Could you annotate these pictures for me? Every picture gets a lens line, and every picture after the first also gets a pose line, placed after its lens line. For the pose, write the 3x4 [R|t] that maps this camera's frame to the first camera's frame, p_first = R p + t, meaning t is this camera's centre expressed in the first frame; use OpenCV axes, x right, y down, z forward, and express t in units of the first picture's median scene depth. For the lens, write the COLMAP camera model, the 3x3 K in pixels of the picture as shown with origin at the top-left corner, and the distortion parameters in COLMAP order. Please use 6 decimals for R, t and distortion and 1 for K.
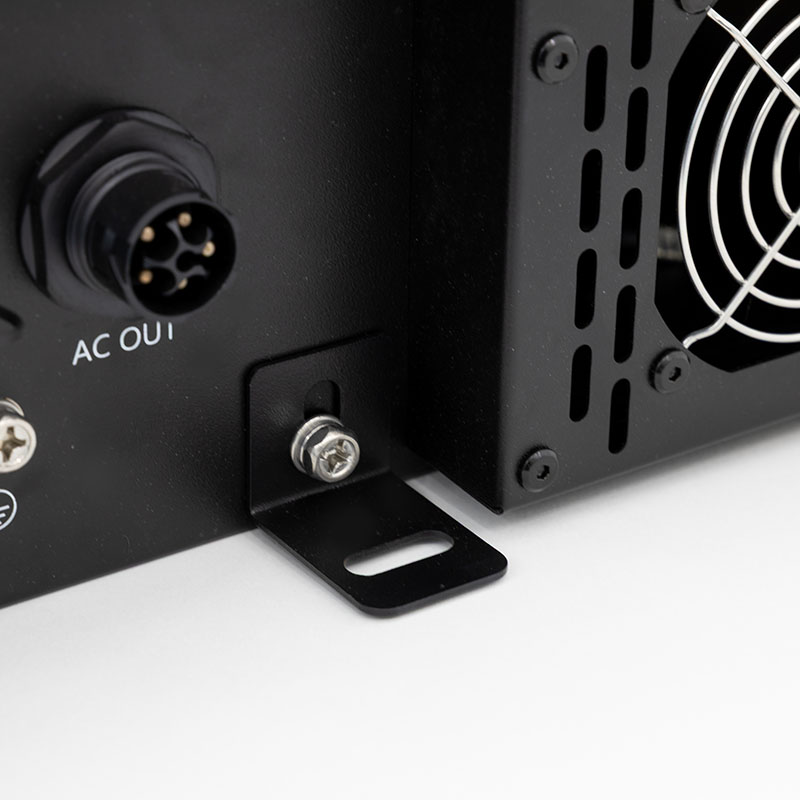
lens RADIAL K [[2545.7, 0, 400.0], [0, 2545.7, 400.0], [0, 0, 1]] dist [0.045979, -0.713118]
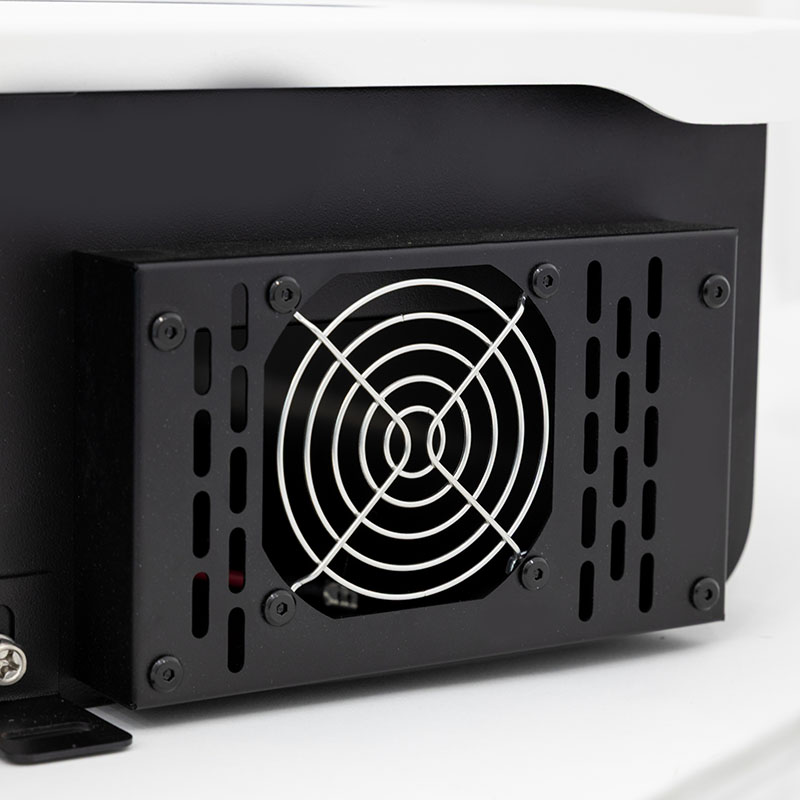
lens RADIAL K [[2960.3, 0, 400.0], [0, 2960.3, 400.0], [0, 0, 1]] dist [0.051105, 1.687269]
pose [[0.999808, 0.012288, -0.015245, 0.193461], [-0.016315, 0.953302, -0.301578, 0.342910], [0.010828, 0.301769, 0.953320, -0.440813]]
